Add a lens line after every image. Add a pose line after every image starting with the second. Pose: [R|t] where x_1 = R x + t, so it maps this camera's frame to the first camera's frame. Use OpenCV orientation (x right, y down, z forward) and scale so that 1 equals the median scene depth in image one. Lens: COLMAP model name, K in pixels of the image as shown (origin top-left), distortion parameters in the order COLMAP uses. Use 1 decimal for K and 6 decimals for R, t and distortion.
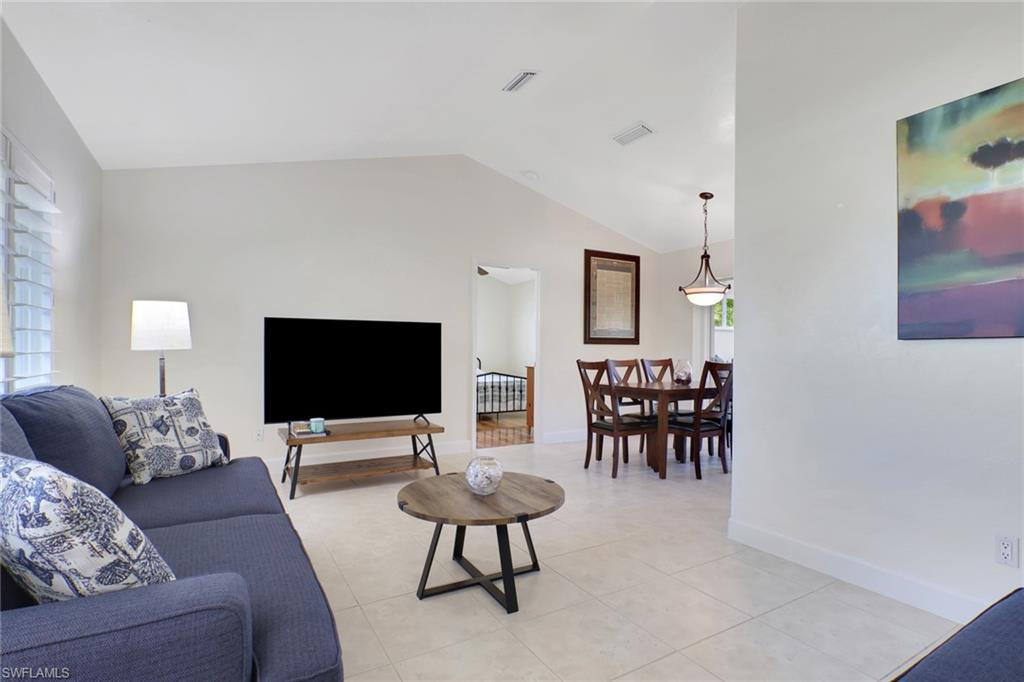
lens RADIAL K [[506.5, 0, 503.7], [0, 506.5, 346.5], [0, 0, 1]] dist [-0.005501, -0.001092]
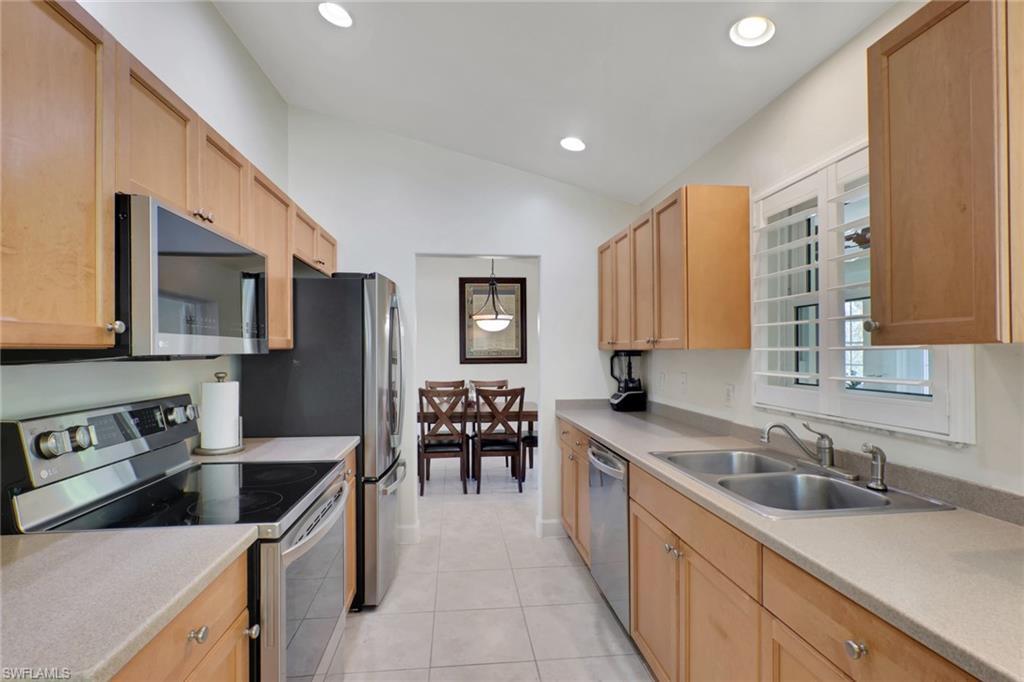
lens RADIAL K [[500.2, 0, 520.0], [0, 500.2, 349.6], [0, 0, 1]] dist [-0.004806, -0.000289]
pose [[0.919935, -0.011532, -0.391901, 0.825288], [0.013243, 0.999911, 0.001662, -0.042293], [0.391847, -0.006719, 0.920006, 0.065495]]
